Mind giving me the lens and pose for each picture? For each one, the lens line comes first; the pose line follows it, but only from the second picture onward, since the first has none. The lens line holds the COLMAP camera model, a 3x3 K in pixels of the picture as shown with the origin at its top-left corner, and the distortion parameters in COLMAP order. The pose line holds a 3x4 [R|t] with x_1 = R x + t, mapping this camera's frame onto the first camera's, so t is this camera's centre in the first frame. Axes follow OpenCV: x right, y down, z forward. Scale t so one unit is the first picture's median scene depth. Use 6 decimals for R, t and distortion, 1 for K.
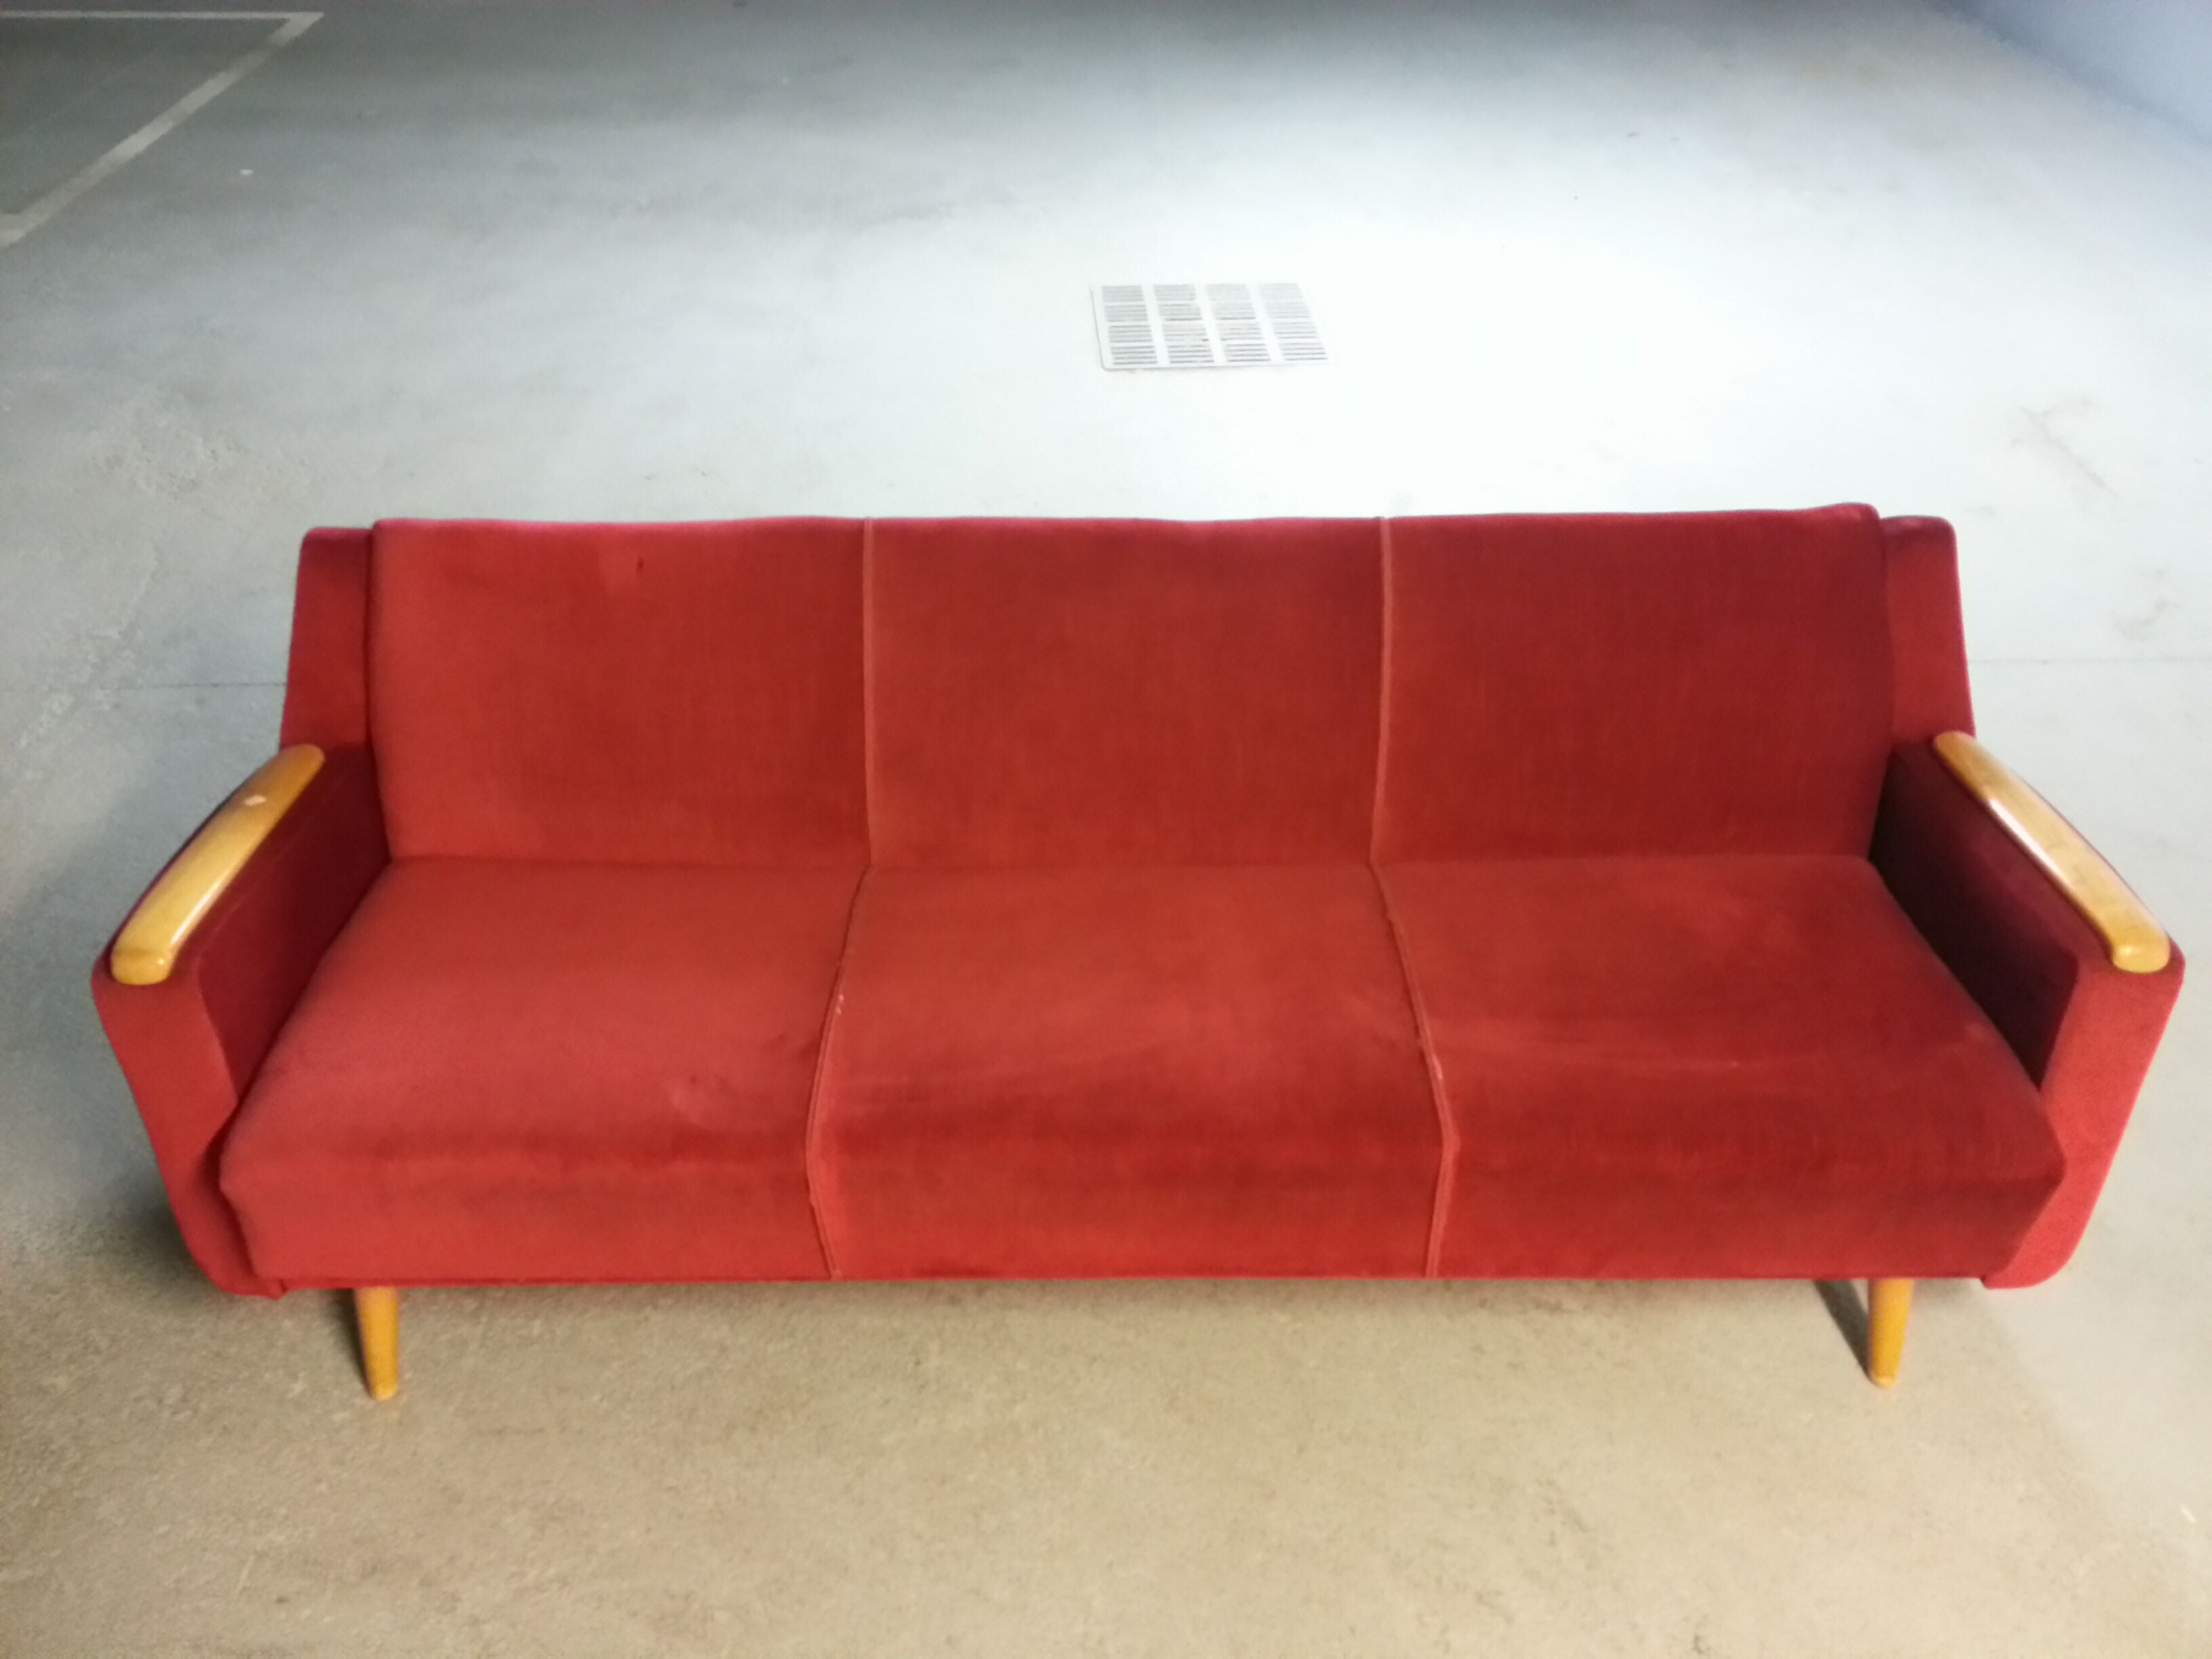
lens RADIAL K [[1693.8, 0, 1099.3], [0, 1693.8, 834.7], [0, 0, 1]] dist [0.029302, -0.039328]
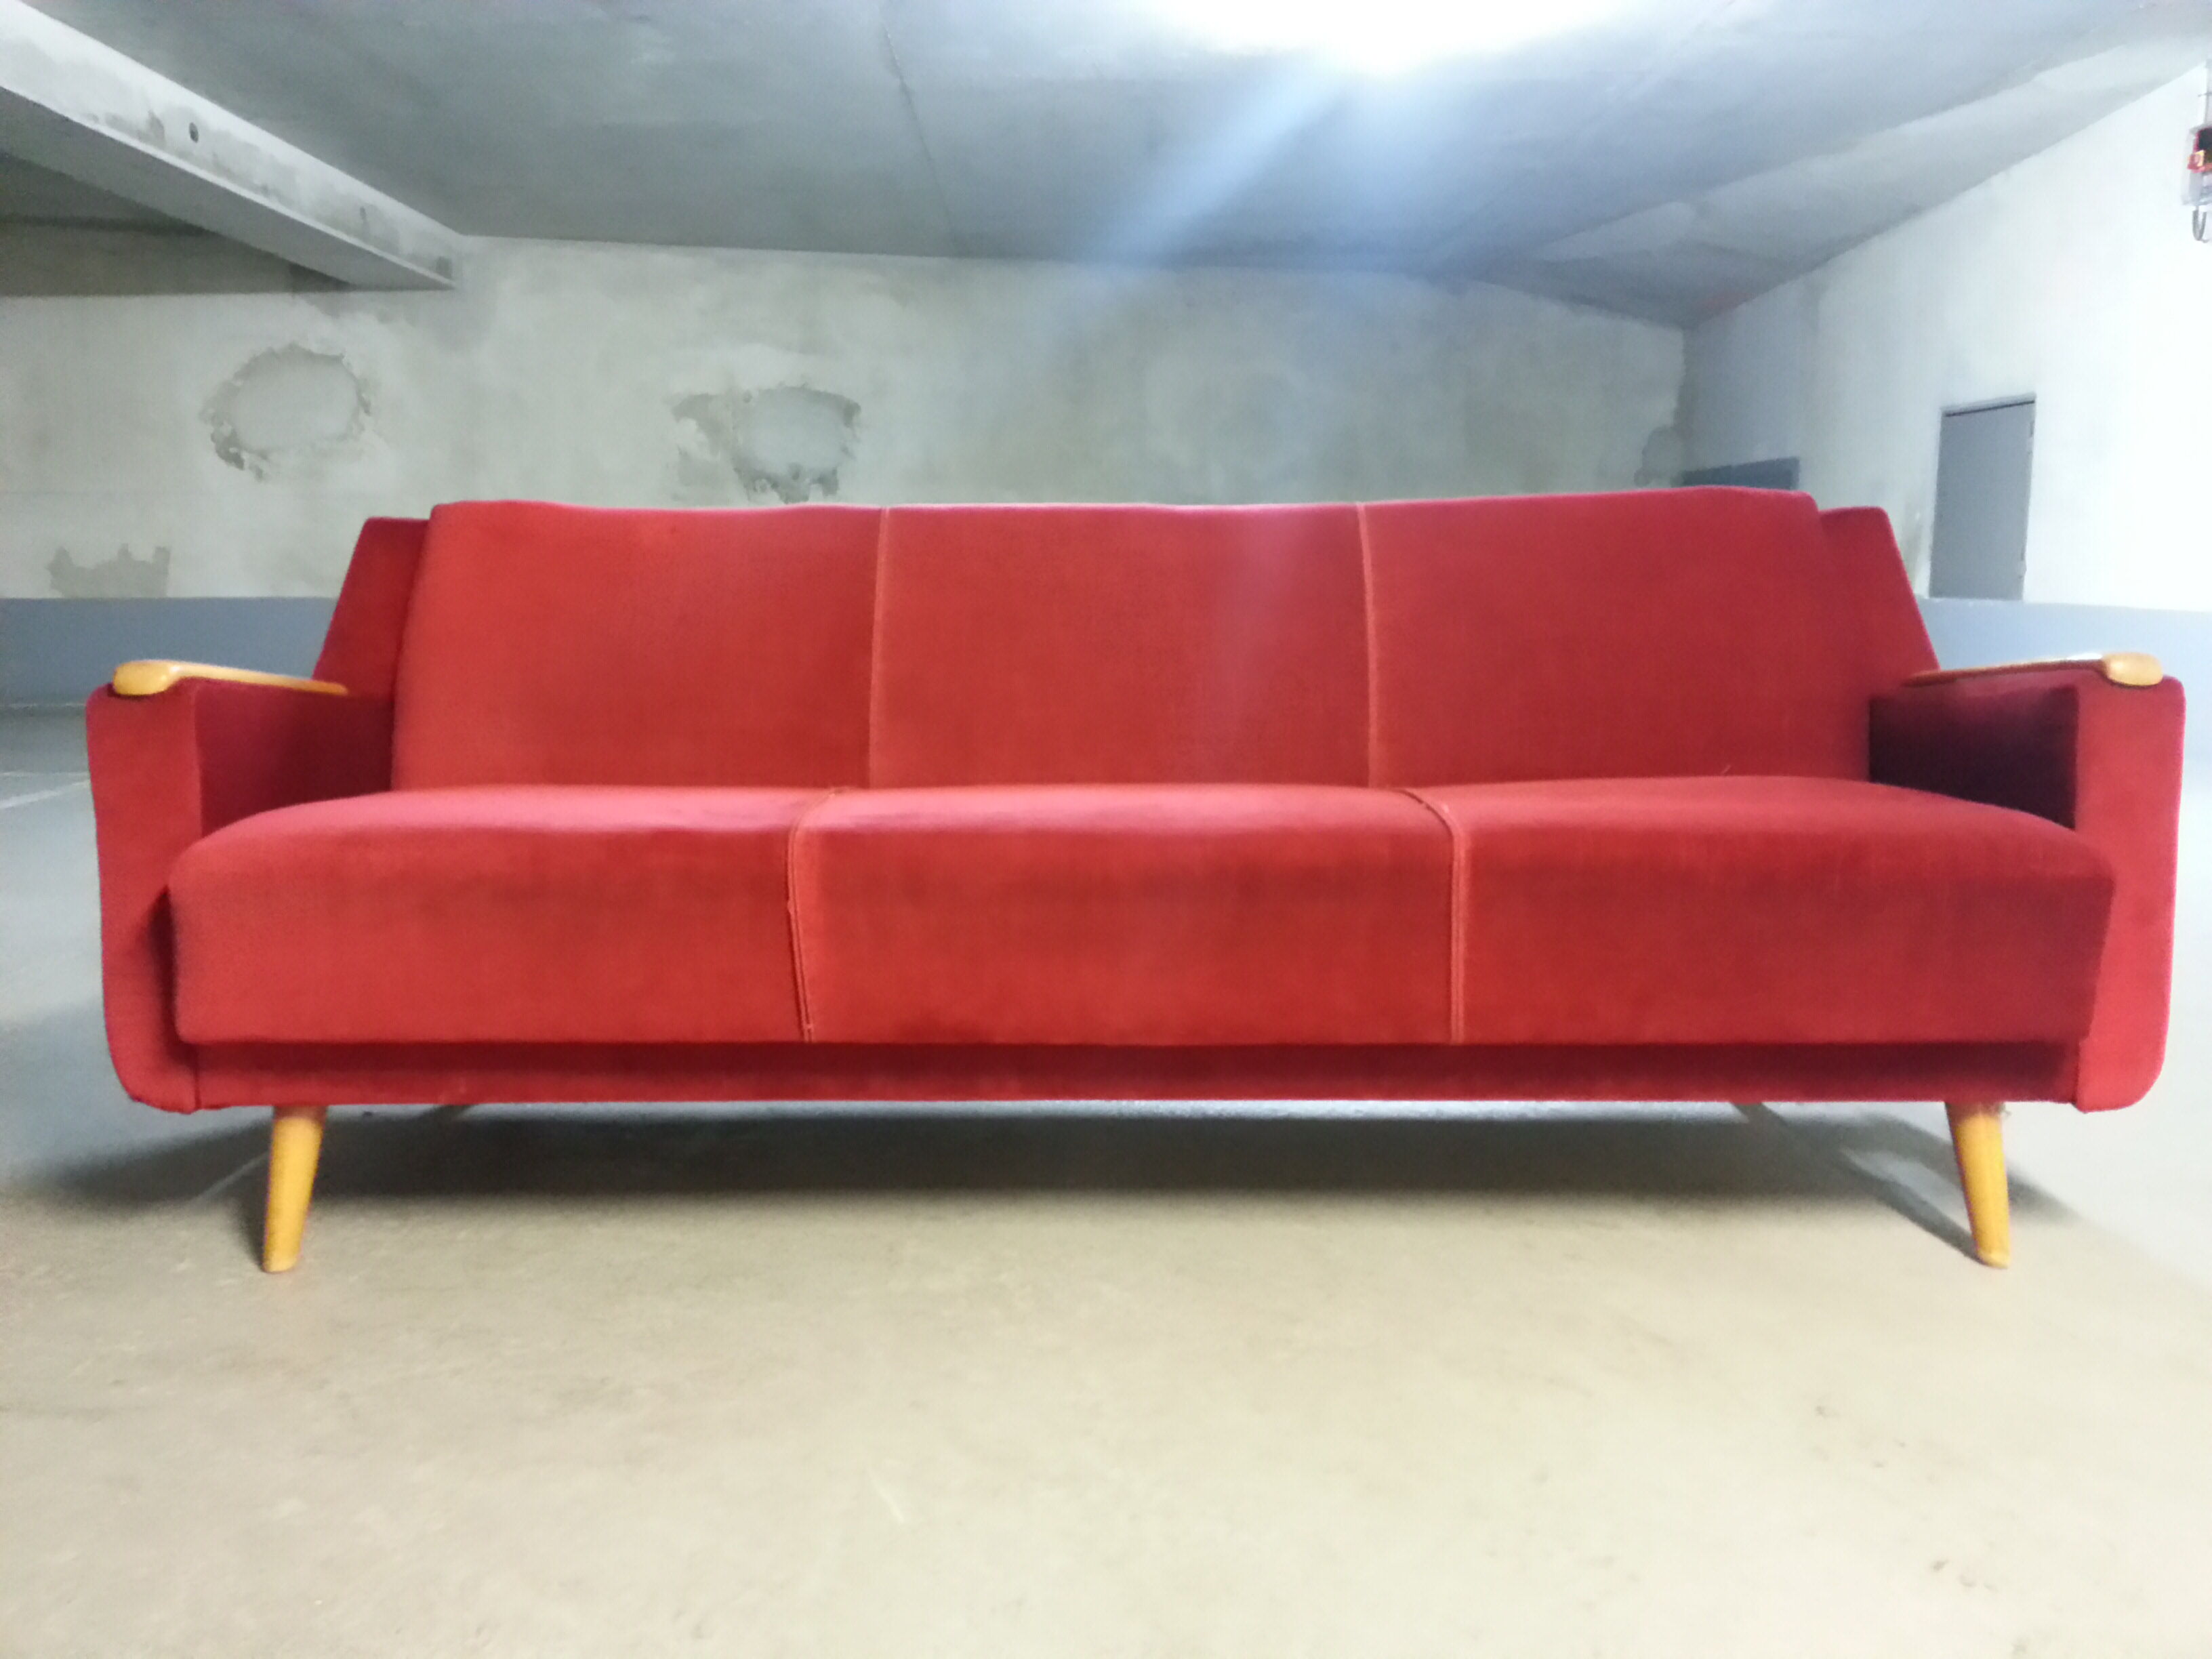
lens RADIAL K [[1693.8, 0, 1103.8], [0, 1693.8, 842.9], [0, 0, 1]] dist [0.029302, -0.039328]
pose [[0.999984, -0.004318, -0.003705, 0.007032], [0.002287, 0.901263, -0.433267, 0.494091], [0.005210, 0.433251, 0.901258, 0.114825]]
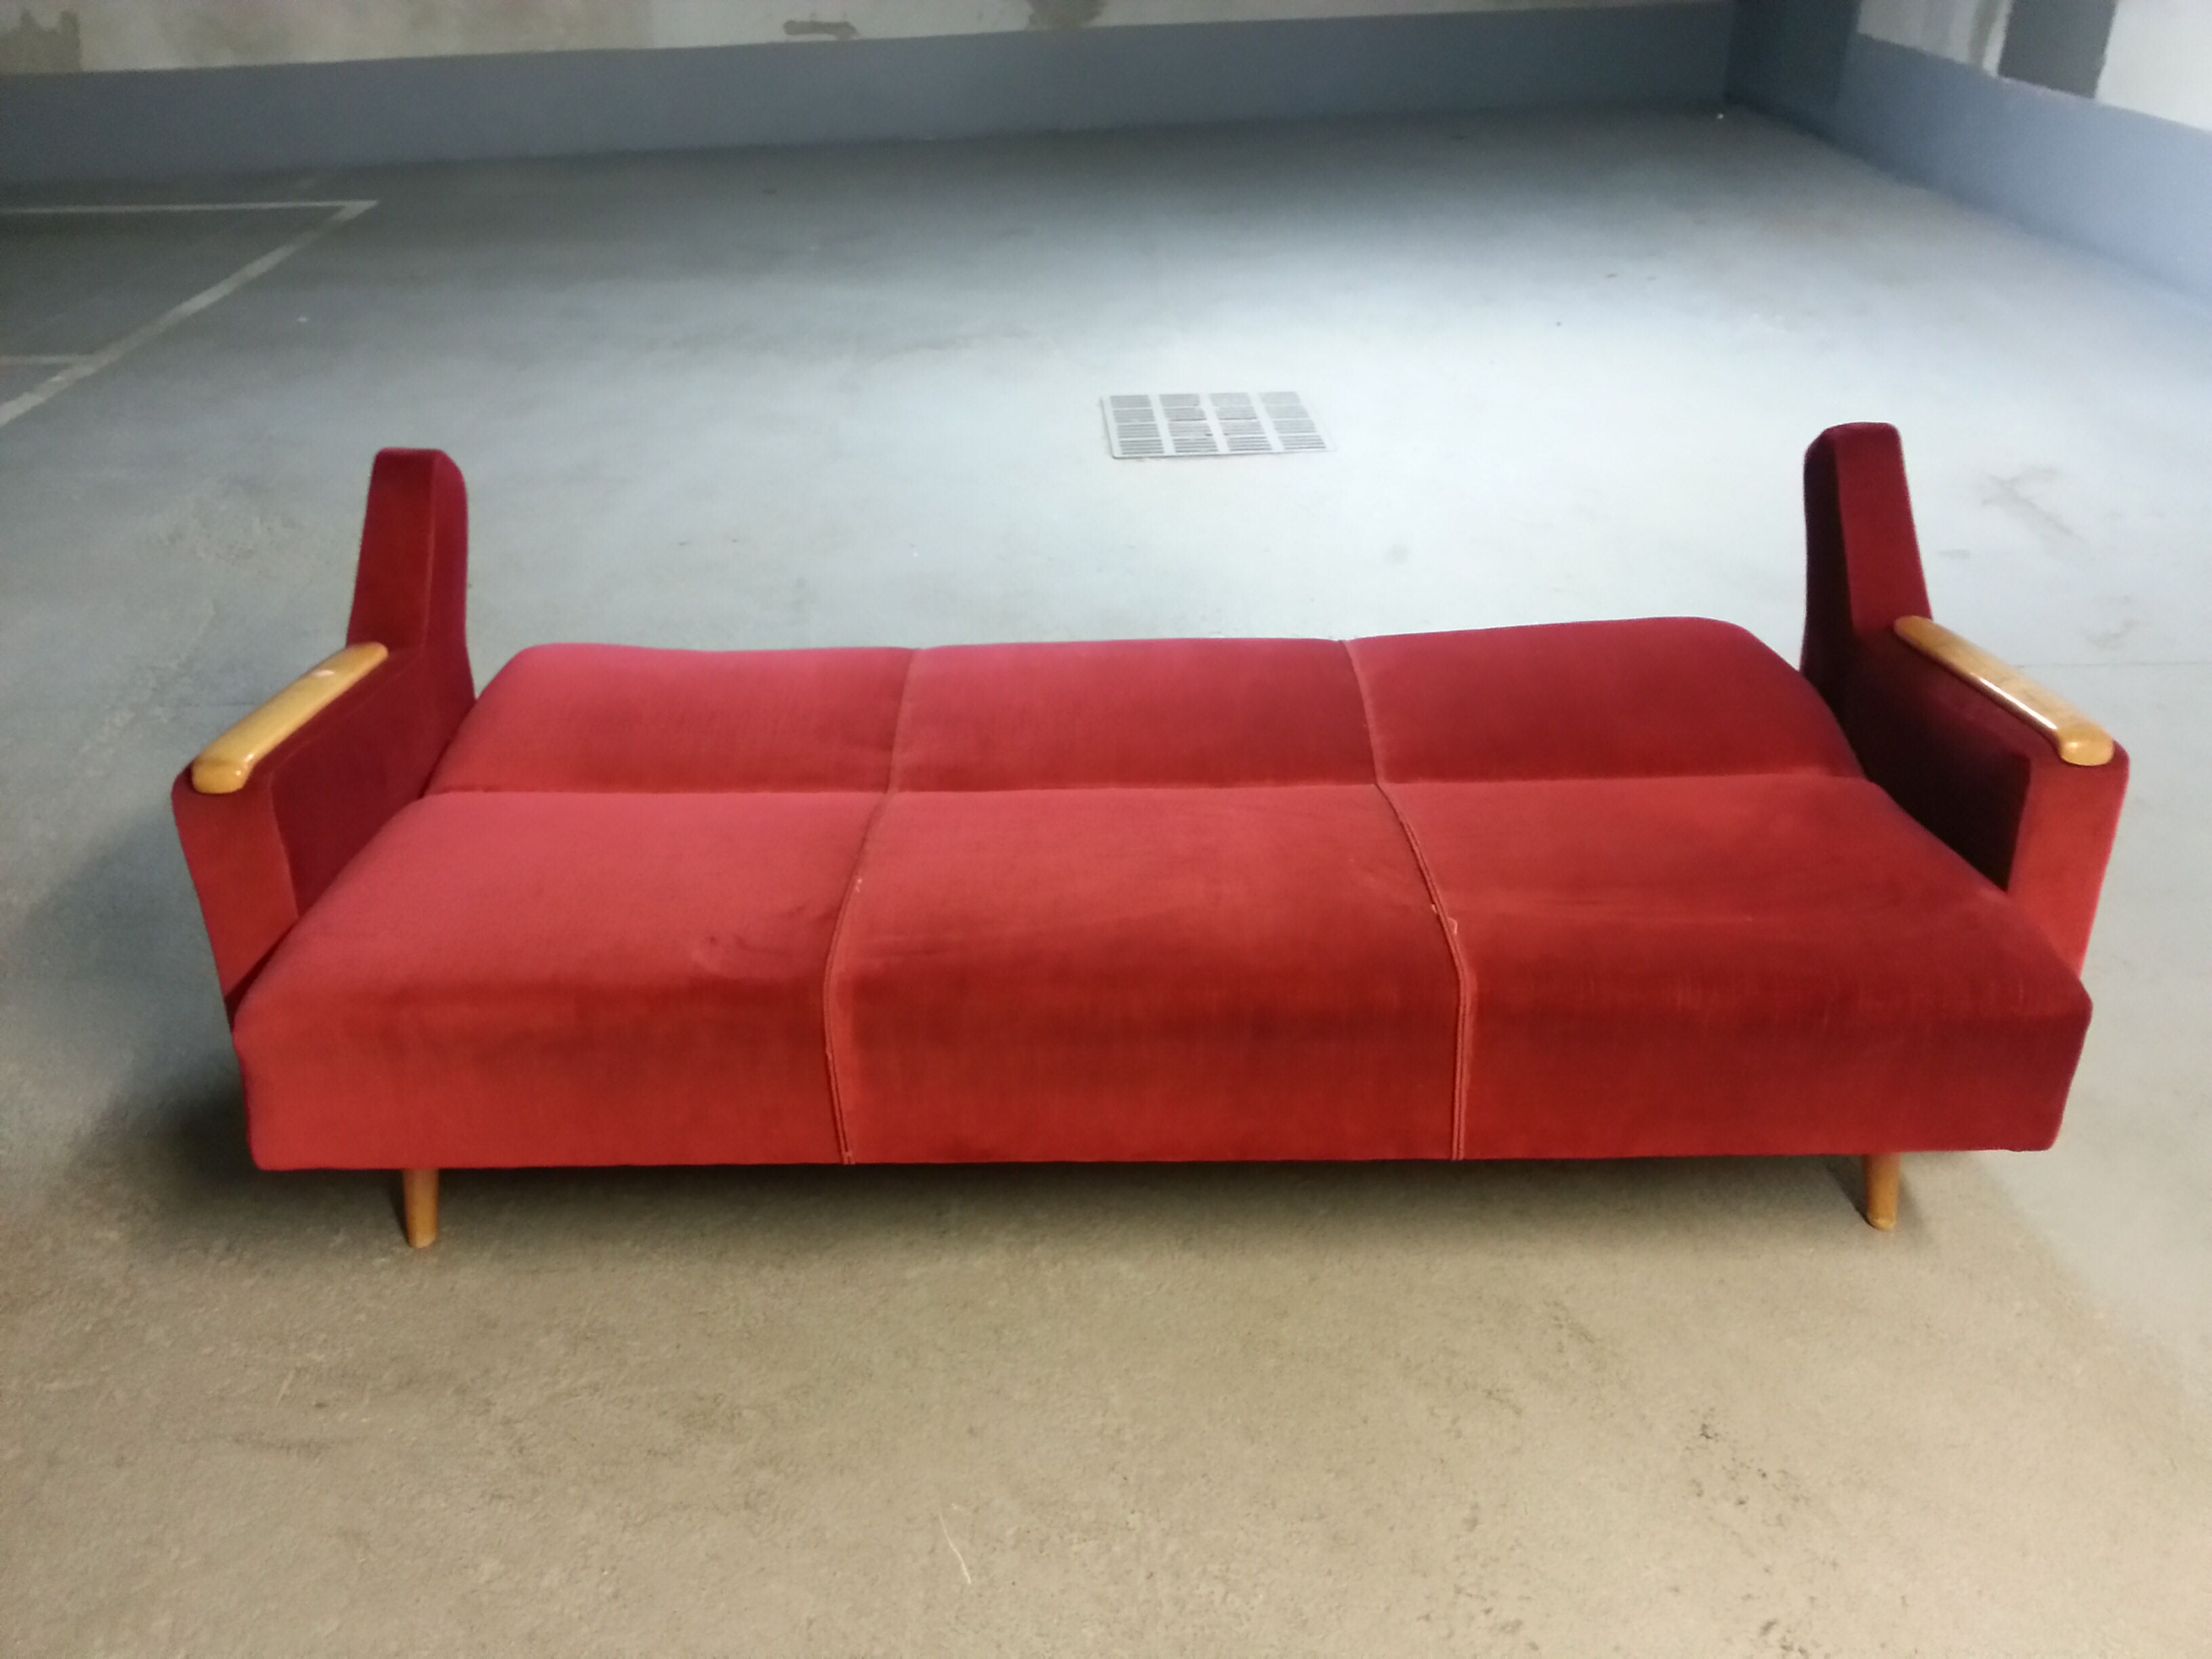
lens RADIAL K [[1693.8, 0, 1101.9], [0, 1693.8, 830.2], [0, 0, 1]] dist [0.029302, -0.039328]
pose [[0.999907, -0.011340, -0.007537, 0.002007], [0.010392, 0.993231, -0.115688, 0.196870], [0.008797, 0.115599, 0.993257, -0.048056]]
